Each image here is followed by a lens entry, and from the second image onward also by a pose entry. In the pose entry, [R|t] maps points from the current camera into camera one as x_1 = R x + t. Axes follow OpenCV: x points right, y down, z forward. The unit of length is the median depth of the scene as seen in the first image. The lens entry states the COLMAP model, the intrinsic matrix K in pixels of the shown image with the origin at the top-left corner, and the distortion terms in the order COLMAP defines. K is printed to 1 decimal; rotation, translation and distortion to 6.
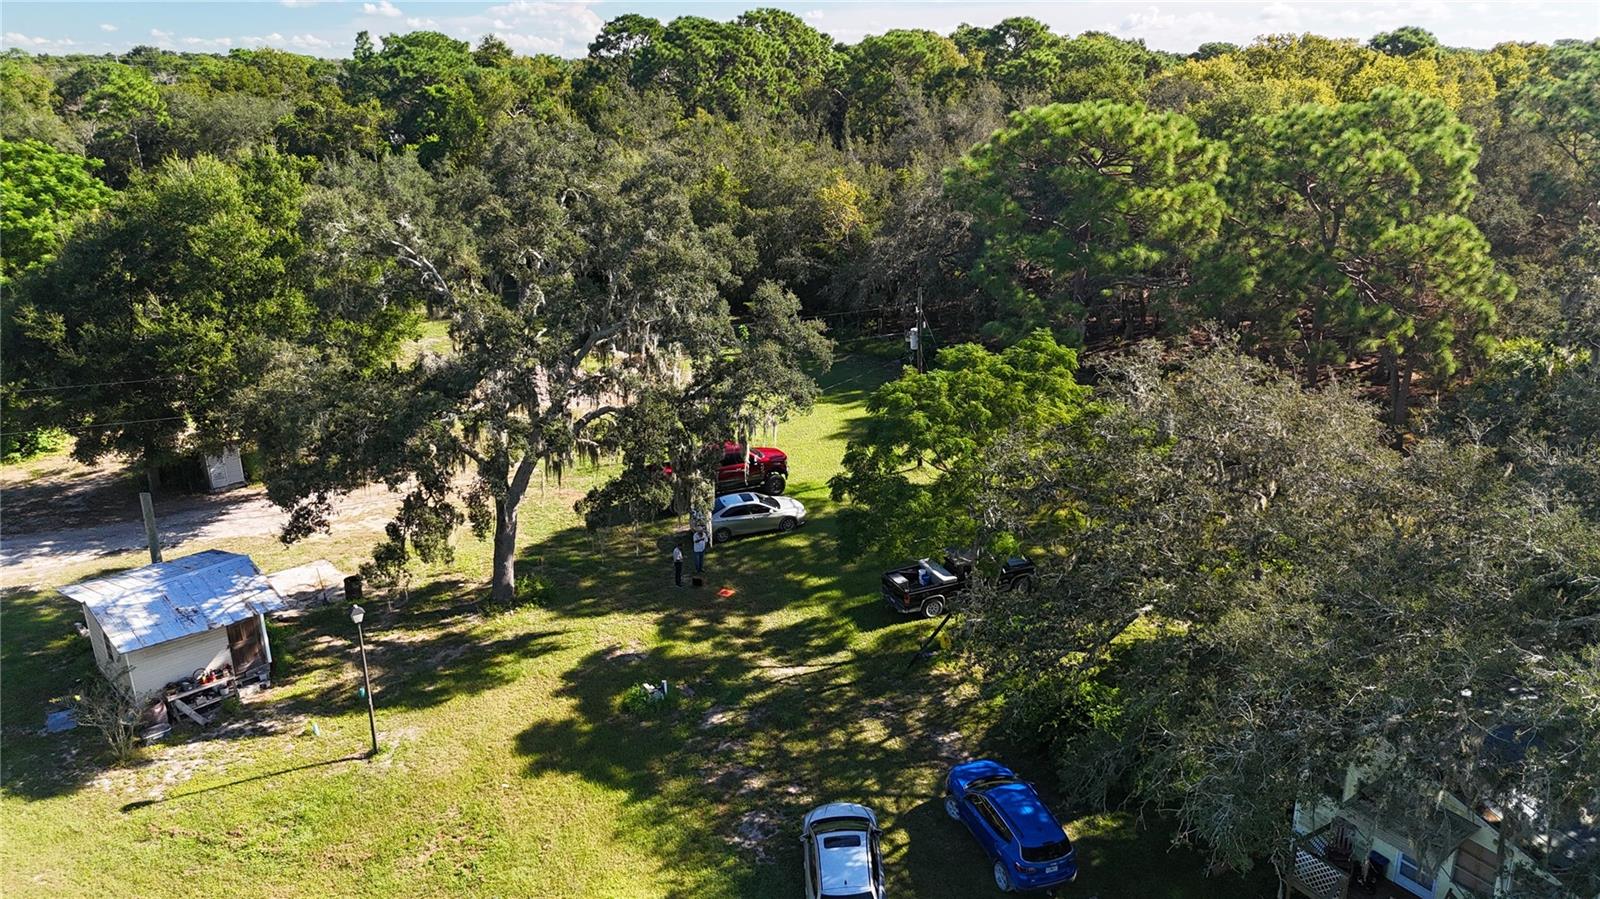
lens RADIAL K [[1181.1, 0, 800.5], [0, 1181.1, 455.1], [0, 0, 1]] dist [0.074852, -0.072562]
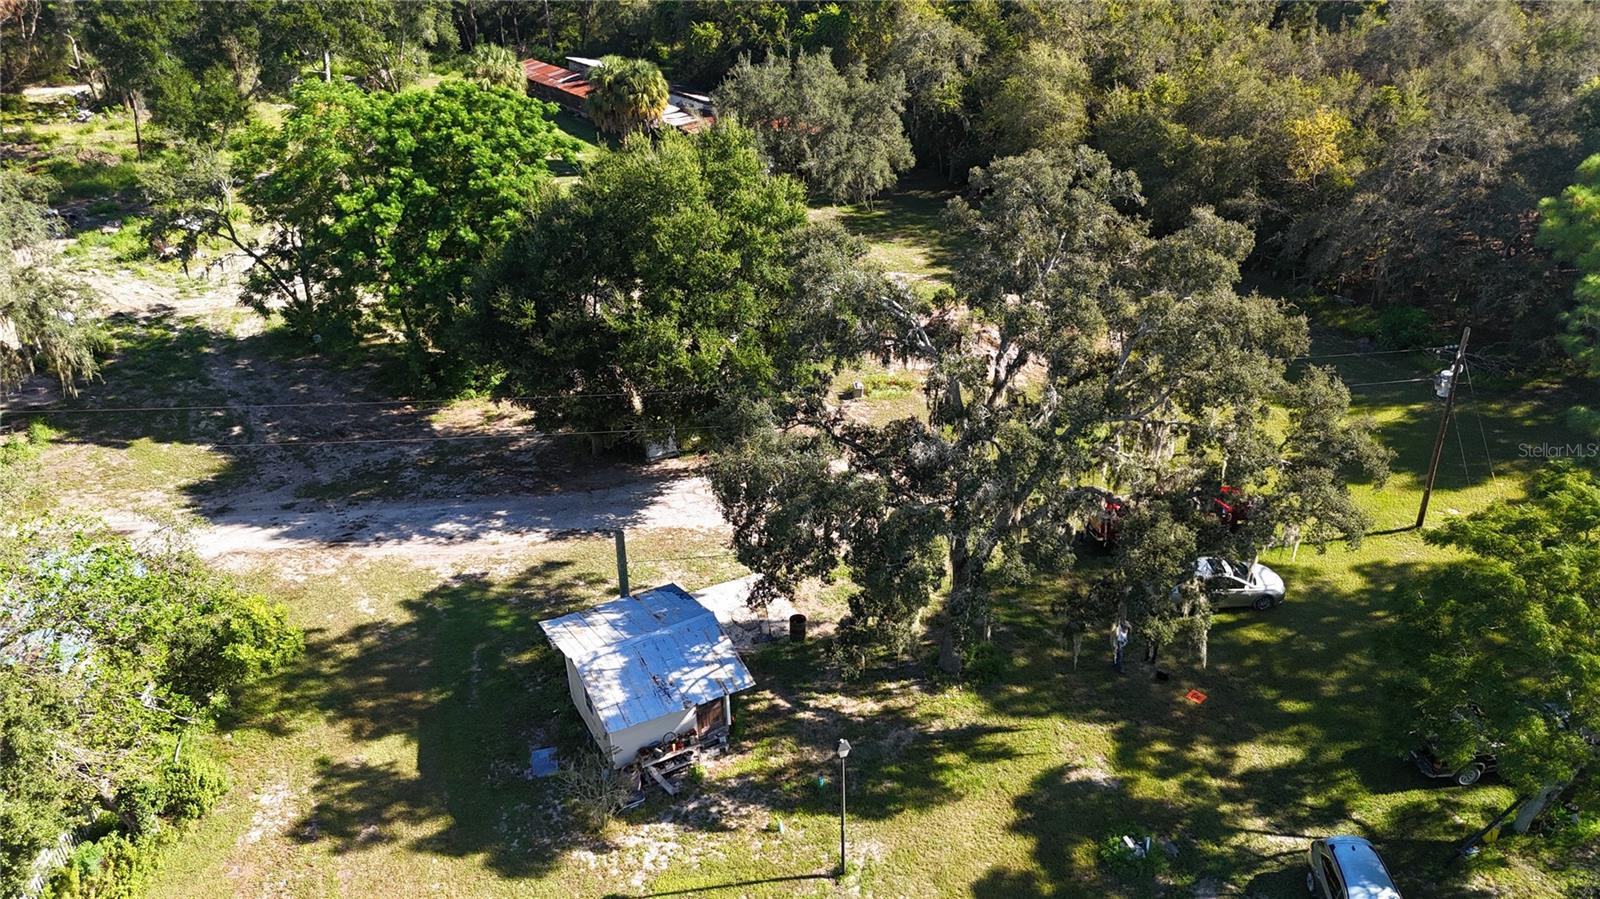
lens RADIAL K [[1181.1, 0, 801.4], [0, 1181.1, 449.4], [0, 0, 1]] dist [0.074852, -0.072562]
pose [[0.963160, 0.116689, -0.242294, -0.136330], [-0.077669, 0.983265, 0.164794, -0.167556], [0.257469, -0.139905, 0.956105, 0.087022]]
